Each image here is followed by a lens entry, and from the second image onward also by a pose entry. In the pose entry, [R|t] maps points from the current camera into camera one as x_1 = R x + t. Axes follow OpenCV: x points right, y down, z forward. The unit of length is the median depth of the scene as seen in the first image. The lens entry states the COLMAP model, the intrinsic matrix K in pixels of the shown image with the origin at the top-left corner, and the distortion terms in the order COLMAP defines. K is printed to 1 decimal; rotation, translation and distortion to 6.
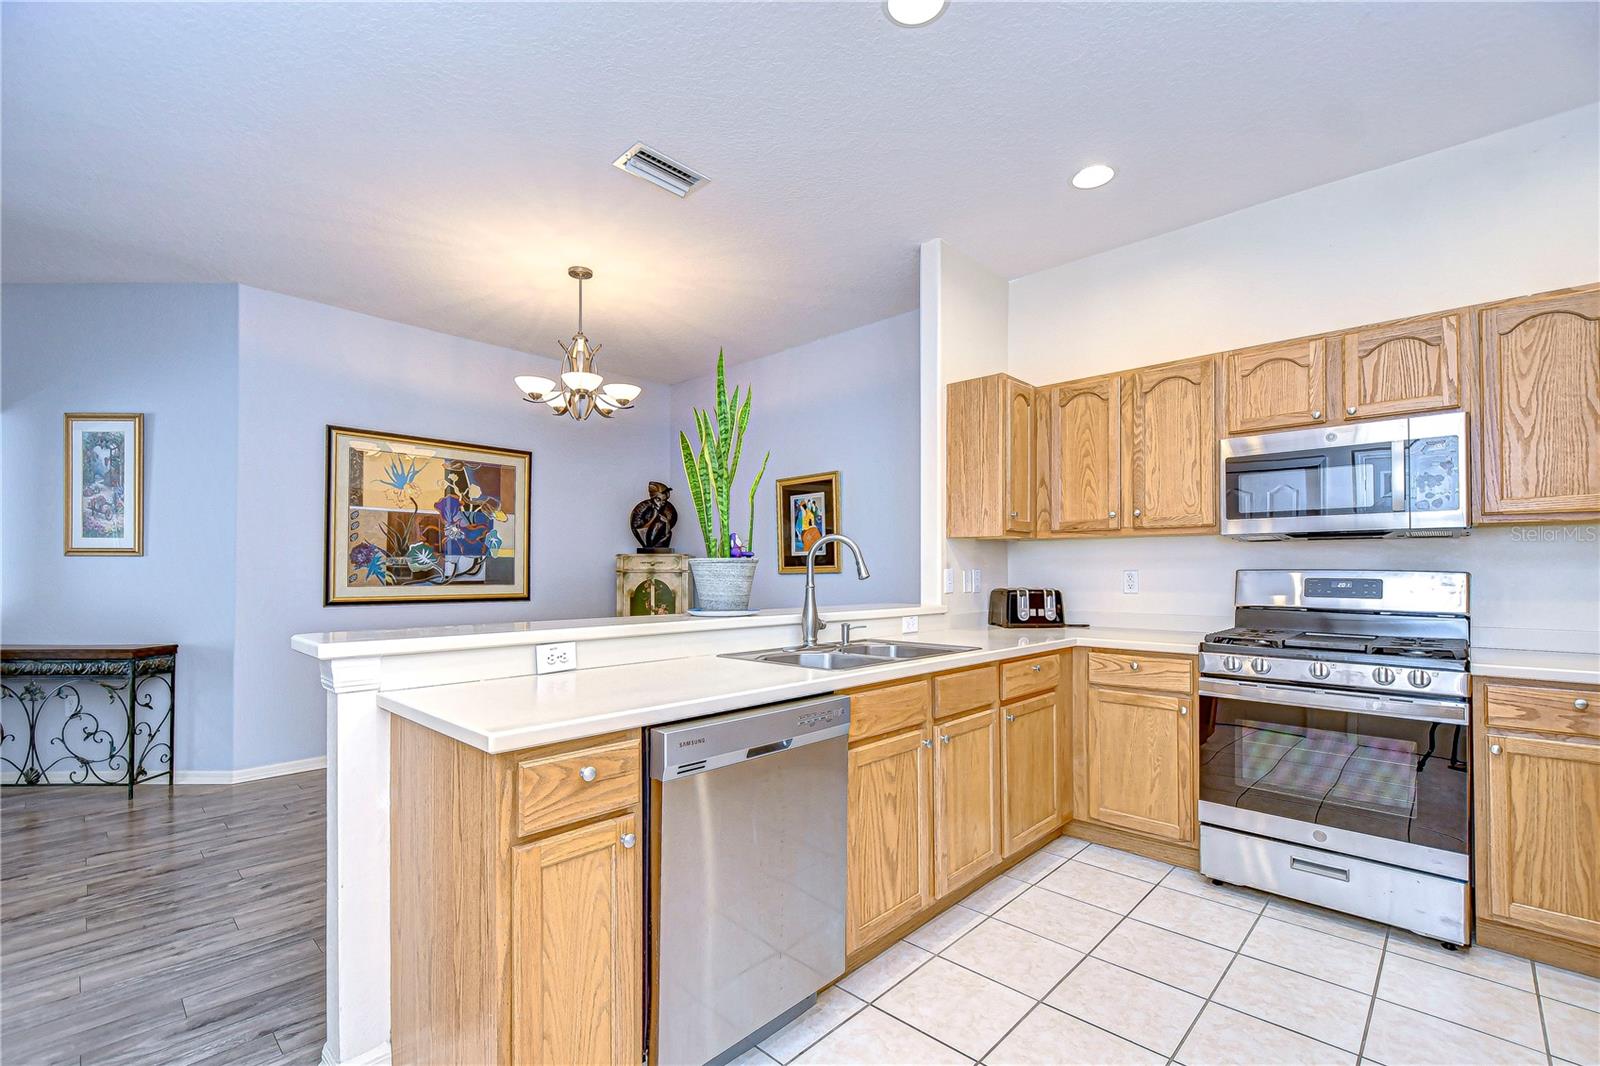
lens RADIAL K [[696.0, 0, 800.0], [0, 696.0, 565.3], [0, 0, 1]] dist [-0.002212, -0.000928]
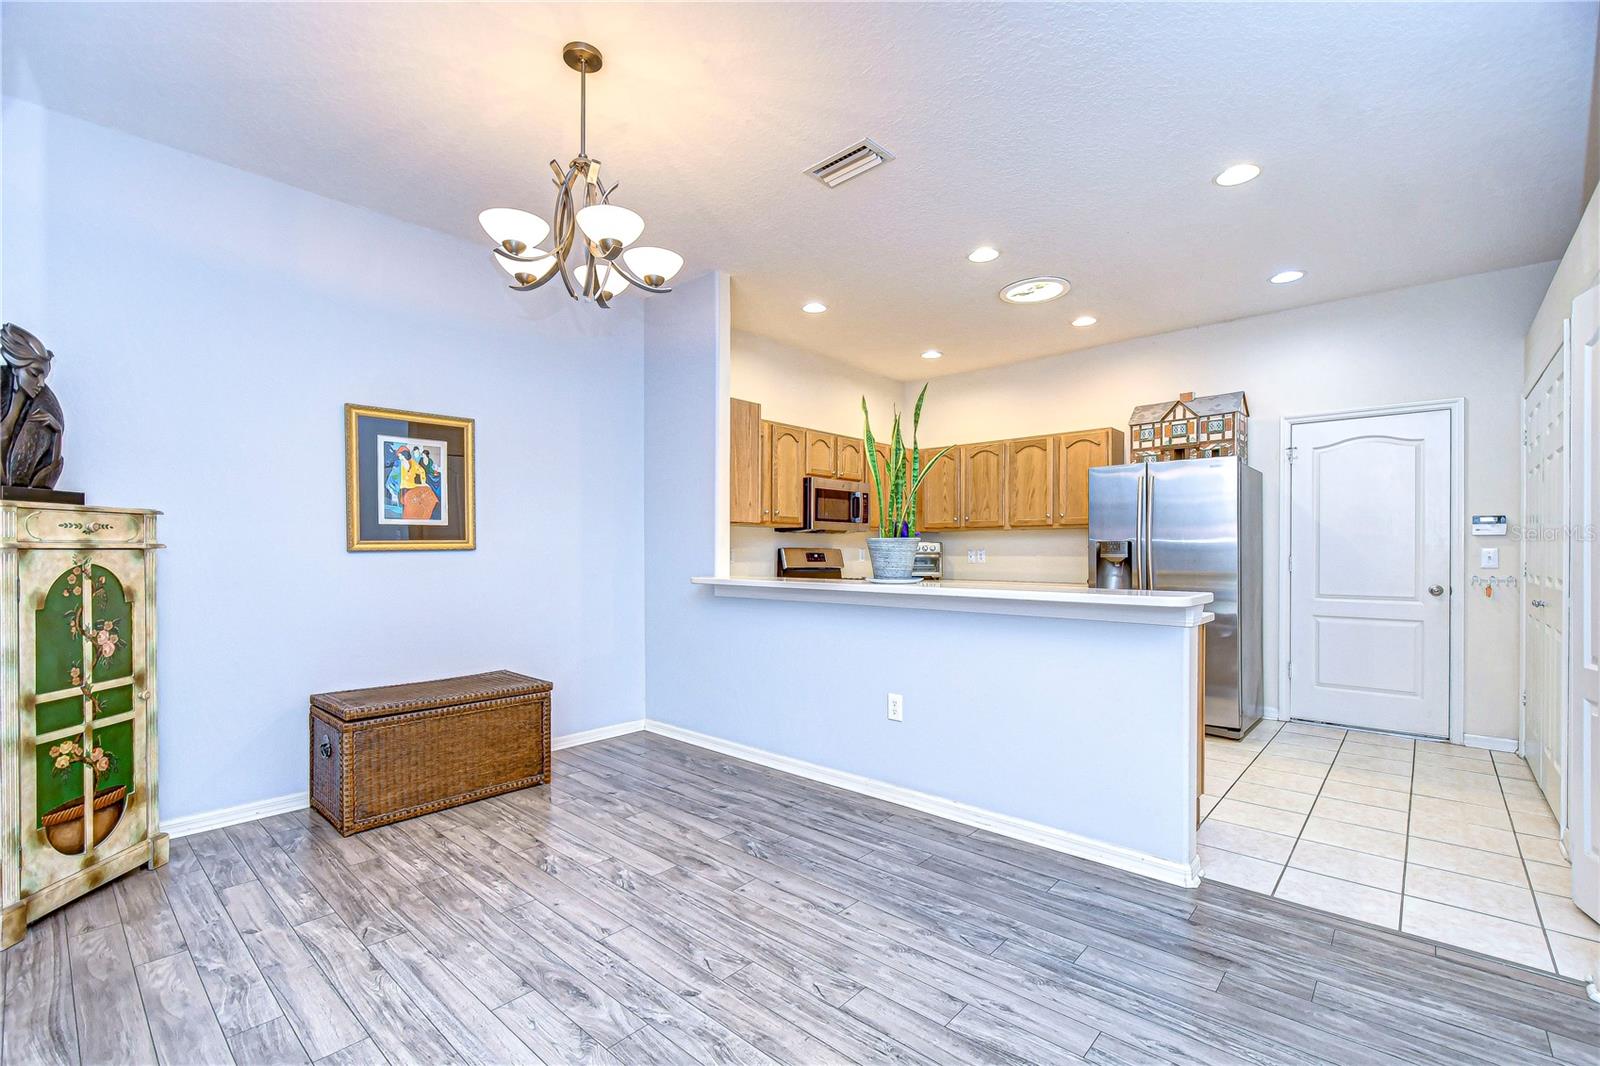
lens RADIAL K [[701.5, 0, 796.9], [0, 701.5, 557.3], [0, 0, 1]] dist [0.009694, -0.009130]
pose [[-0.031890, -0.010524, 0.999436, -1.076906], [-0.009897, 0.999899, 0.010213, 0.011163], [-0.999442, -0.009566, -0.031991, 0.946192]]
